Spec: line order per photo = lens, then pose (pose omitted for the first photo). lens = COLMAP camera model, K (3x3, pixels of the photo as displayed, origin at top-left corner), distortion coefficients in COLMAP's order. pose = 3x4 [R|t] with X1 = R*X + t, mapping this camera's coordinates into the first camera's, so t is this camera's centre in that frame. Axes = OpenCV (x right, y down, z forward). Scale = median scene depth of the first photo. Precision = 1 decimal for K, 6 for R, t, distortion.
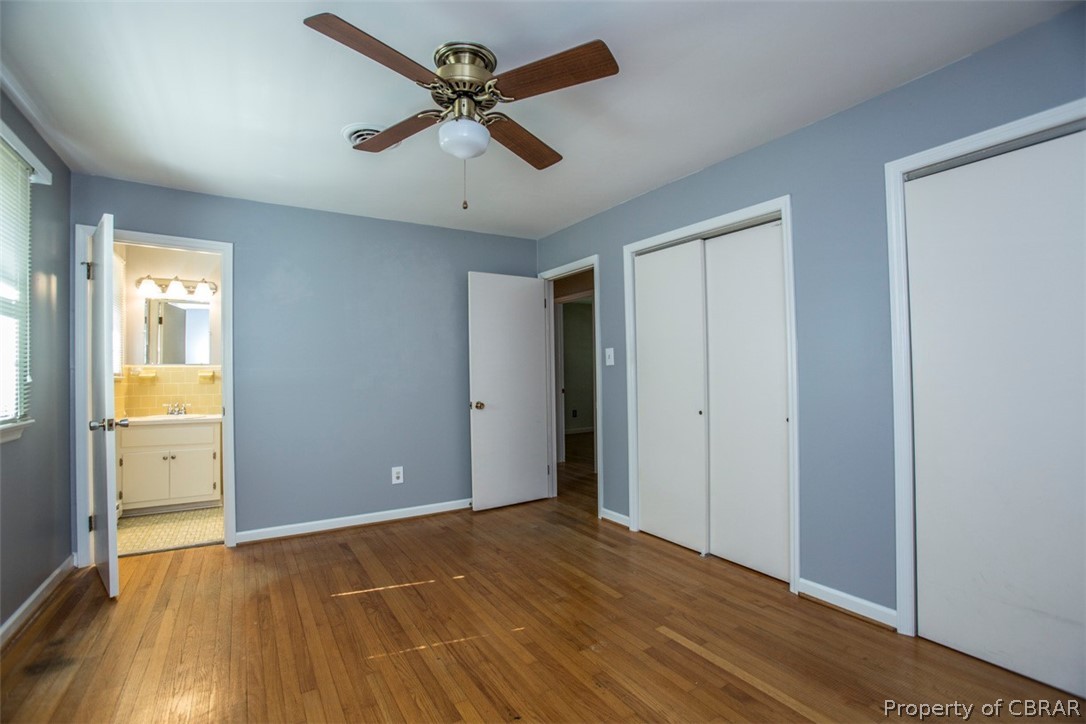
lens RADIAL K [[488.8, 0, 547.1], [0, 488.8, 360.3], [0, 0, 1]] dist [-0.017039, 0.000954]
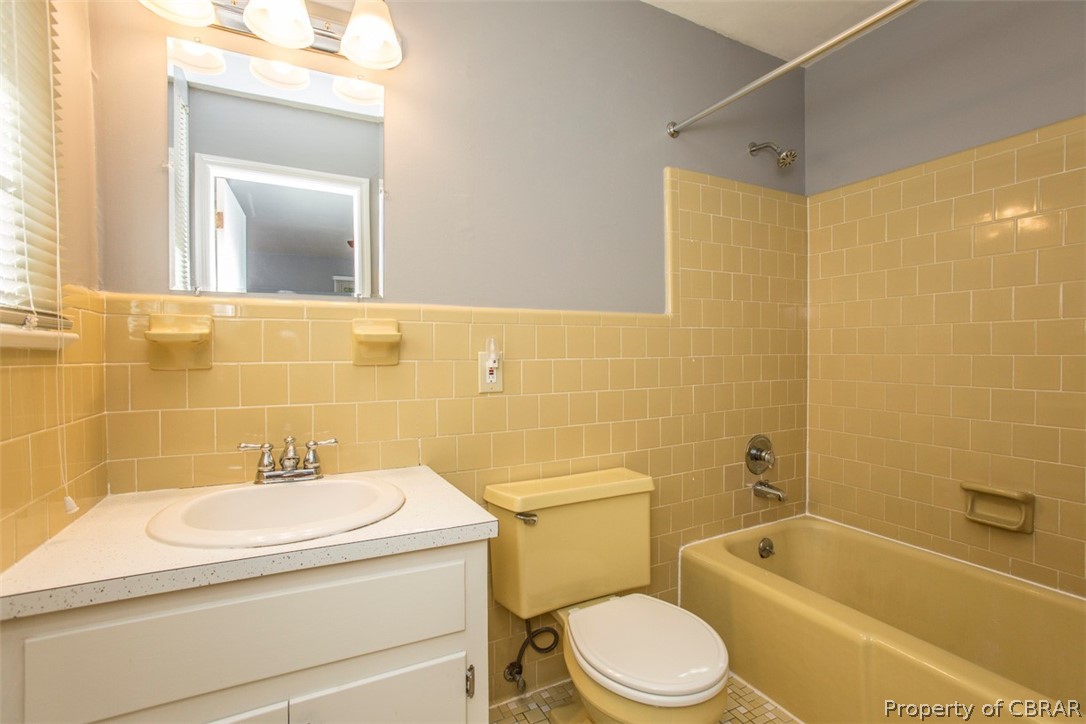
lens RADIAL K [[488.8, 0, 541.7], [0, 488.8, 364.4], [0, 0, 1]] dist [-0.017039, 0.000954]
pose [[0.996806, 0.009293, -0.079317, -0.583189], [-0.006331, 0.999276, 0.037508, 0.035967], [0.079608, -0.036886, 0.996144, 0.716967]]
